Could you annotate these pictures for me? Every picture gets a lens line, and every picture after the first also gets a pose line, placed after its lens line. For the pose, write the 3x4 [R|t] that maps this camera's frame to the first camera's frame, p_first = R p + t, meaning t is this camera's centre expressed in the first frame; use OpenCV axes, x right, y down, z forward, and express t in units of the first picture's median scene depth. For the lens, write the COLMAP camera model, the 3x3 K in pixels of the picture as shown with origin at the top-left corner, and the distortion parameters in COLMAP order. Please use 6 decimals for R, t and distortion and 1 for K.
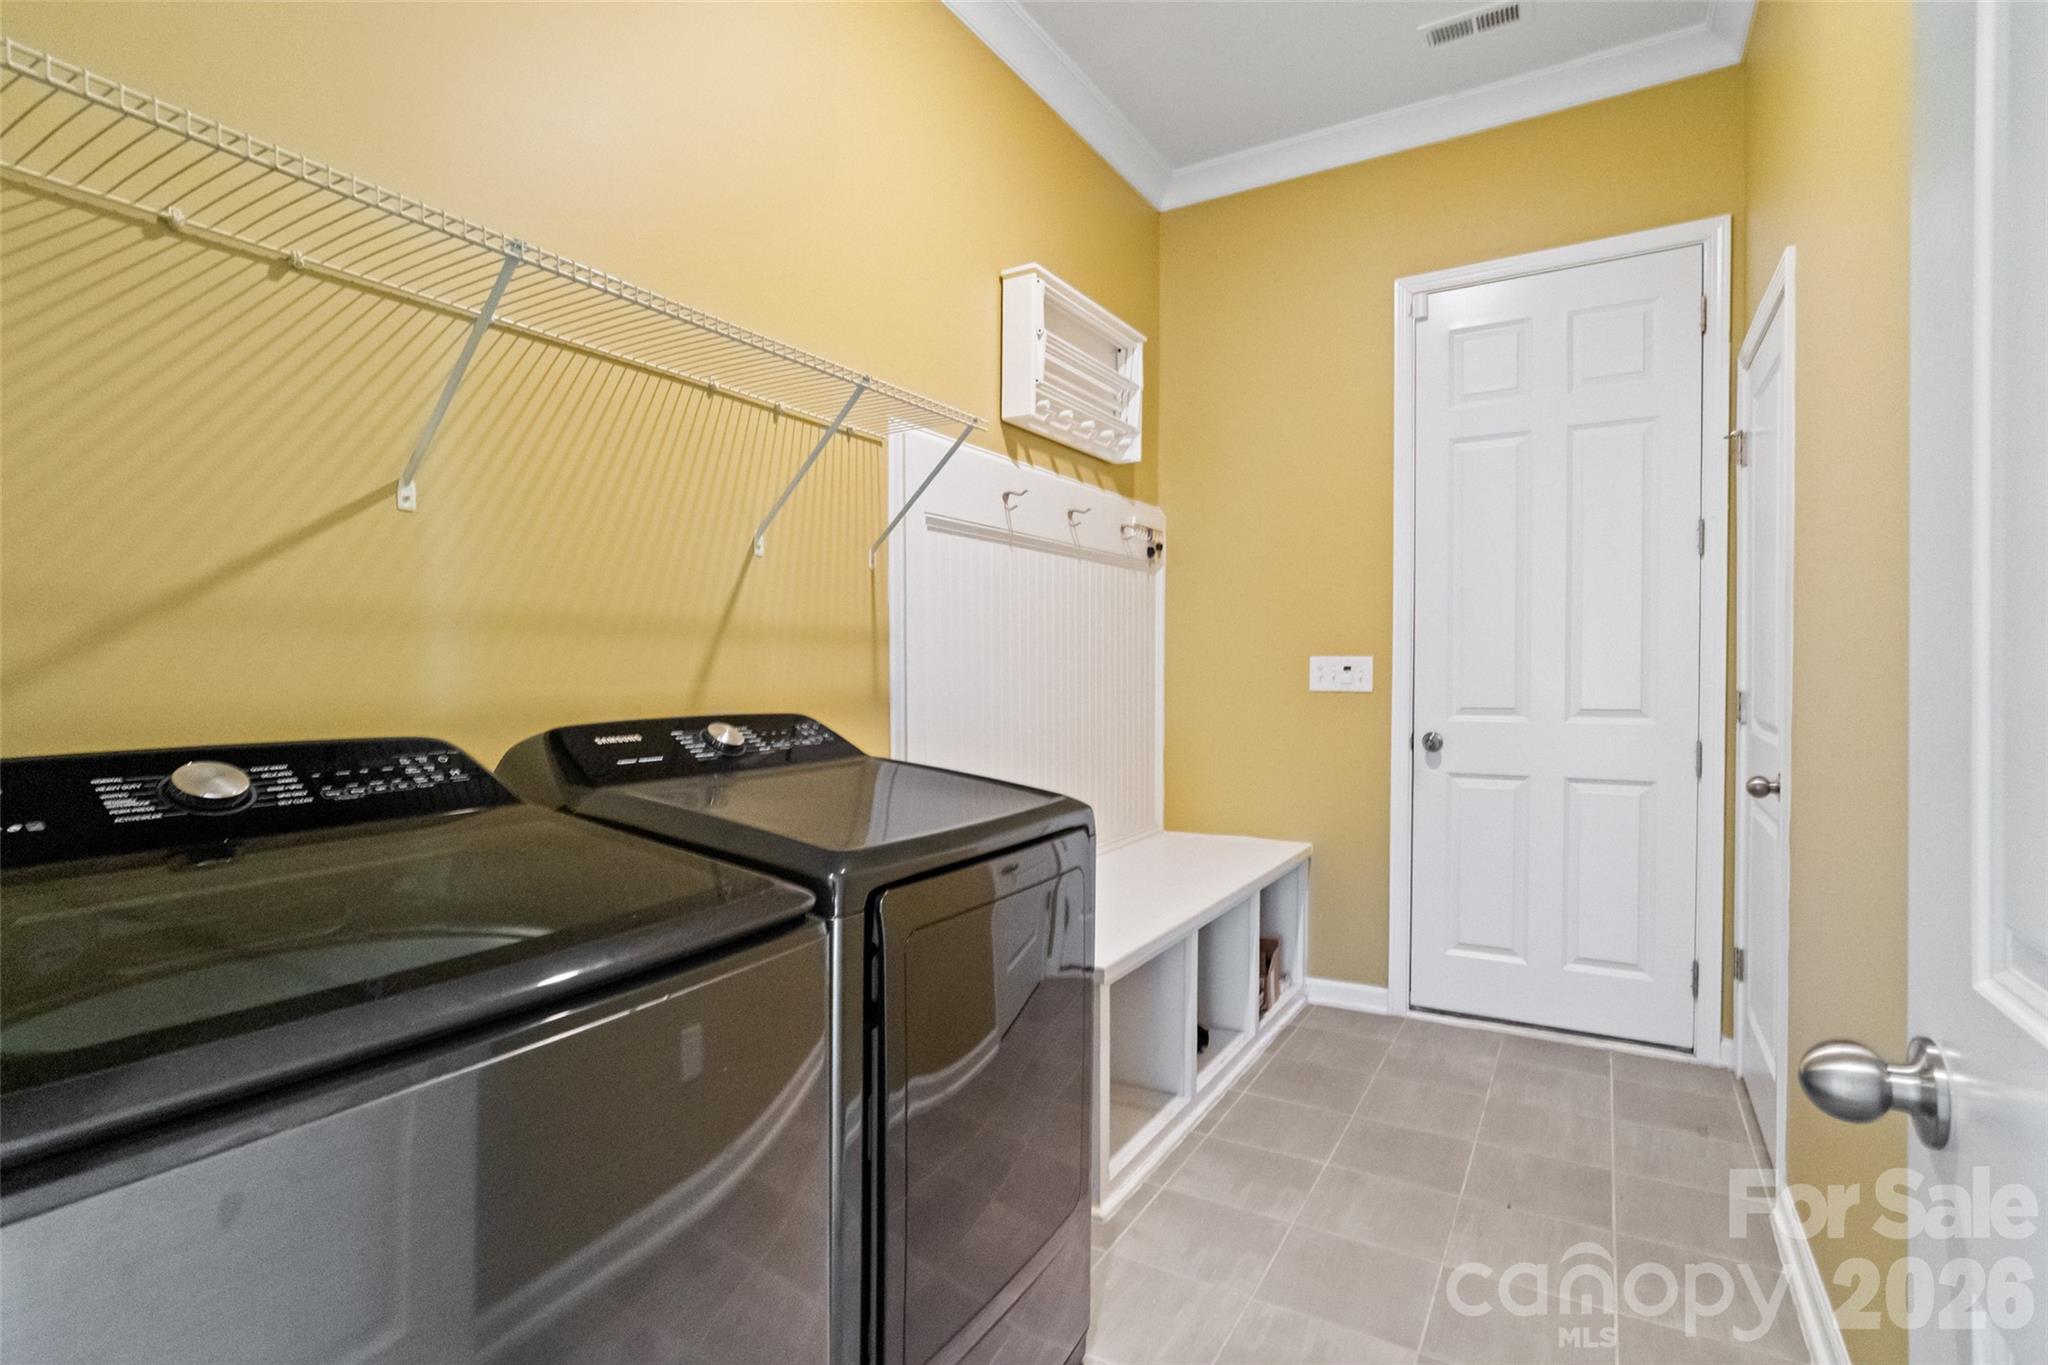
lens RADIAL K [[971.1, 0, 1030.4], [0, 971.1, 682.2], [0, 0, 1]] dist [-0.004934, -0.000367]
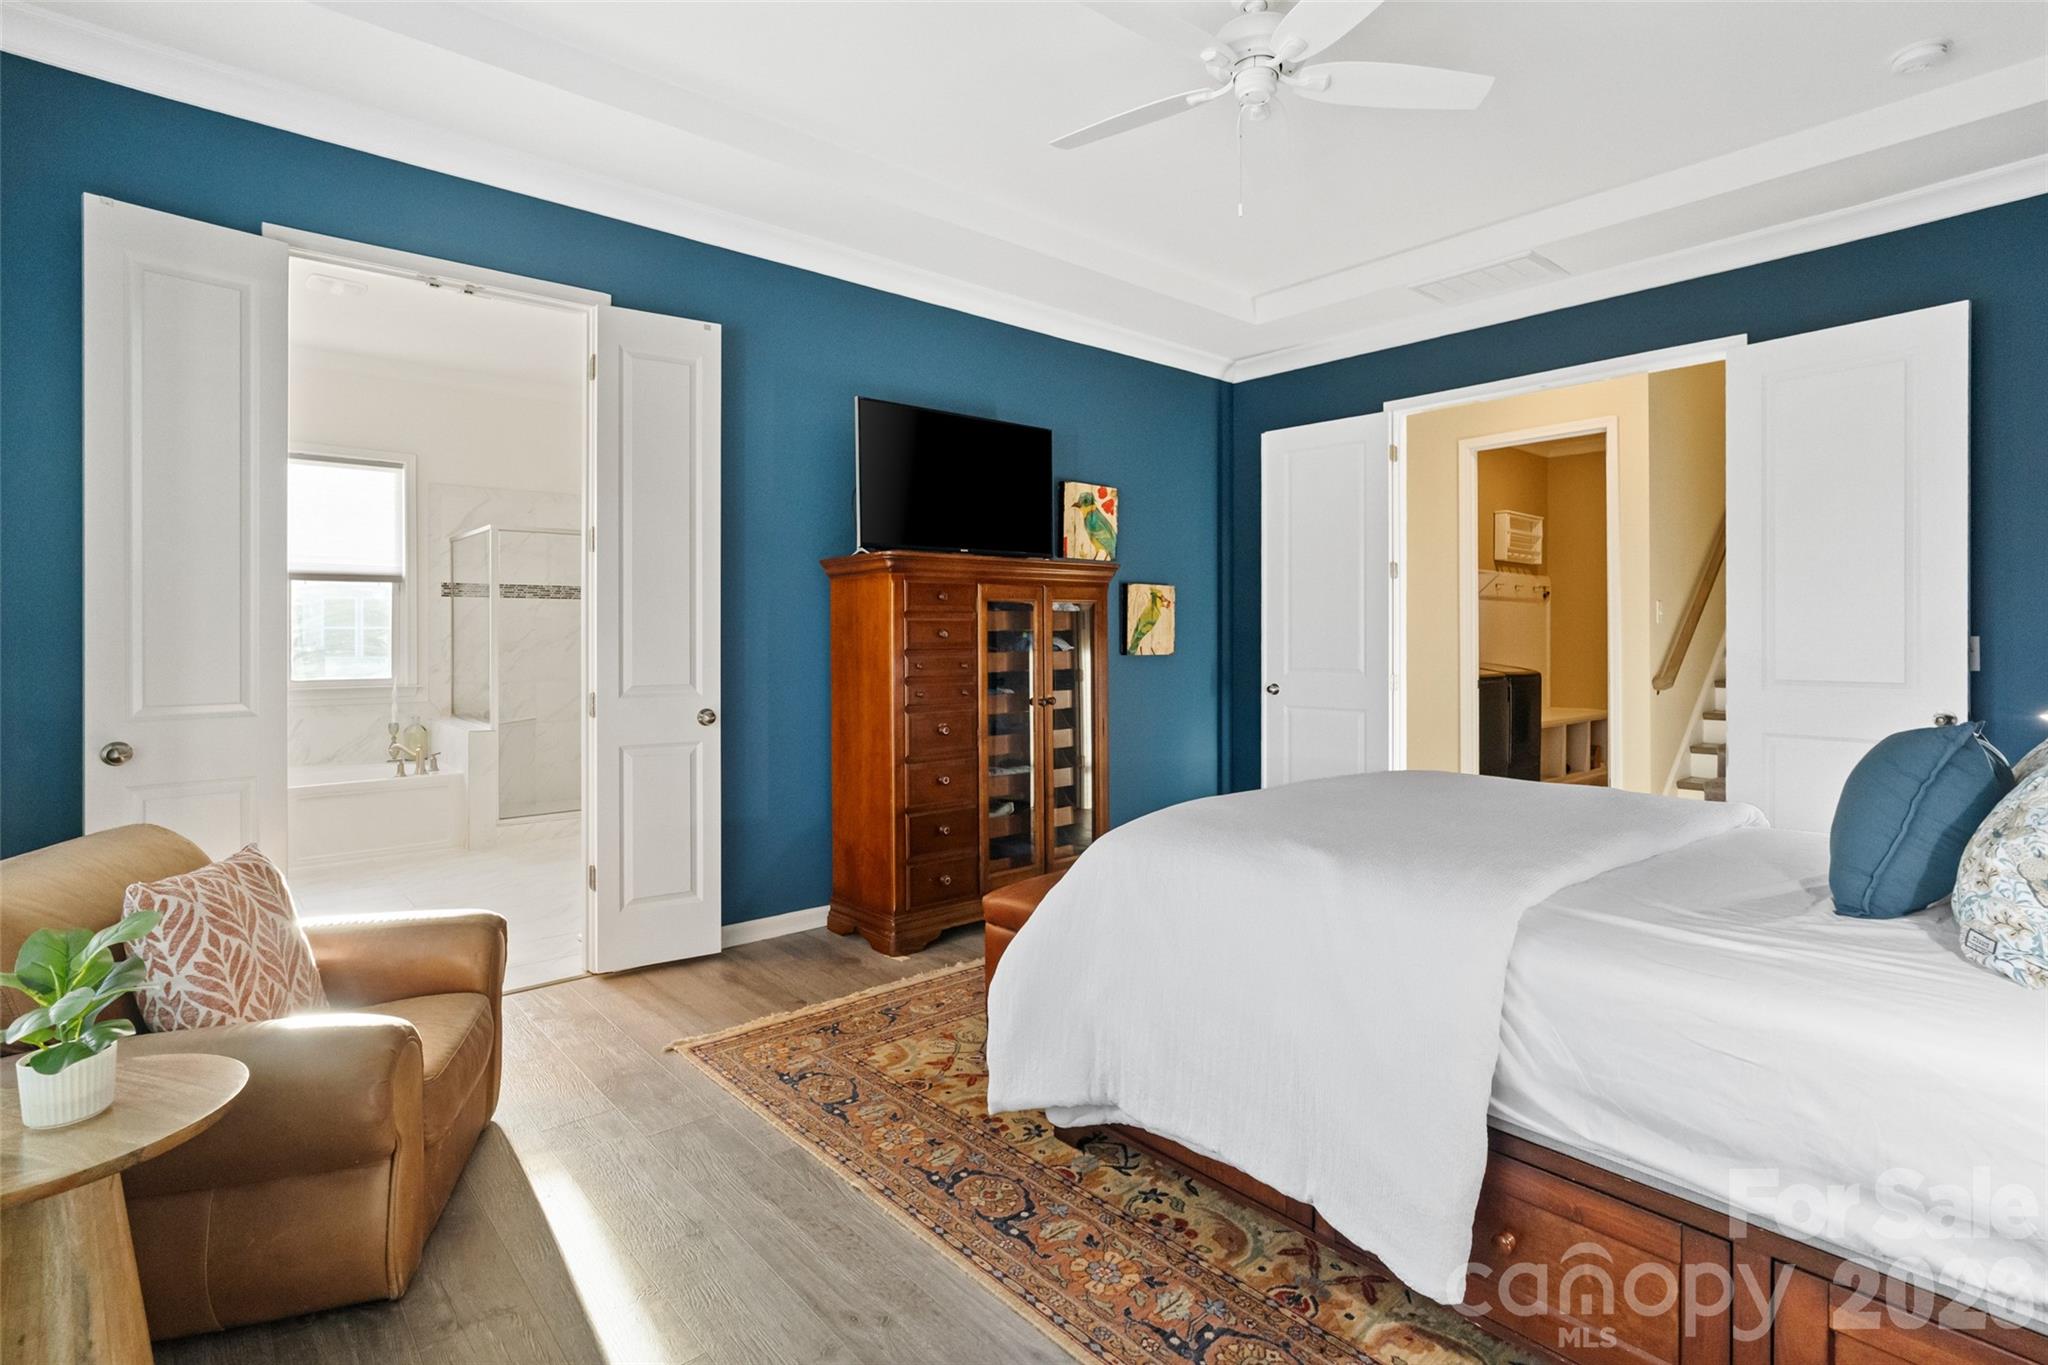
lens RADIAL K [[971.1, 0, 1002.8], [0, 971.1, 645.8], [0, 0, 1]] dist [-0.004934, -0.000367]
pose [[0.951280, -0.003044, -0.308314, -0.493778], [0.003466, 0.999994, 0.000821, -0.003116], [0.308310, -0.001850, 0.951284, -2.093641]]
